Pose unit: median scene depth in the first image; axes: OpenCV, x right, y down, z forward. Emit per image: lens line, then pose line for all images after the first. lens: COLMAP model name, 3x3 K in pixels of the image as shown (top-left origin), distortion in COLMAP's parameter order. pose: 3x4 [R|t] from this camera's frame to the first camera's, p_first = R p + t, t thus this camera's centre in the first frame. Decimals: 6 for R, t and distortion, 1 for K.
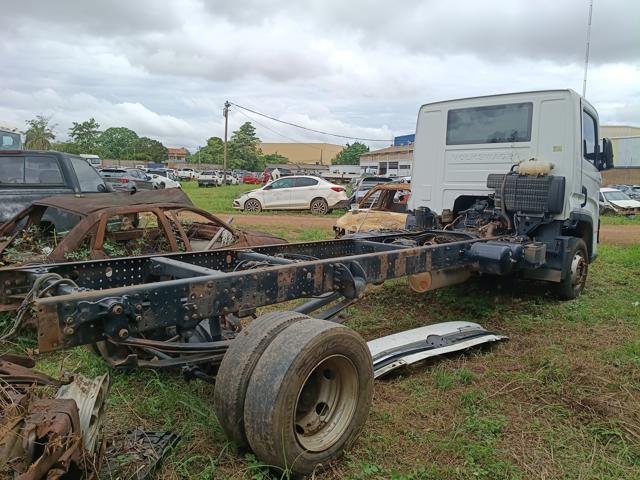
lens RADIAL K [[486.3, 0, 319.9], [0, 486.3, 239.2], [0, 0, 1]] dist [0.011425, -0.038747]
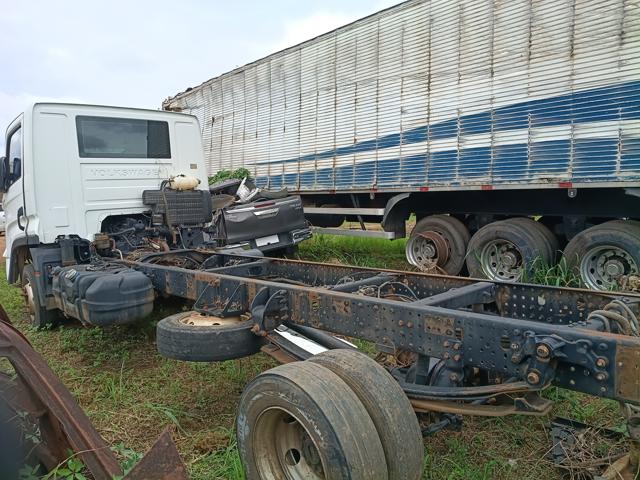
lens RADIAL K [[486.3, 0, 319.9], [0, 486.3, 241.0], [0, 0, 1]] dist [0.011425, -0.038747]
pose [[0.057245, -0.114519, 0.991770, -0.578559], [0.164887, 0.980842, 0.103740, -0.075737], [-0.984650, 0.157591, 0.075030, 0.586261]]
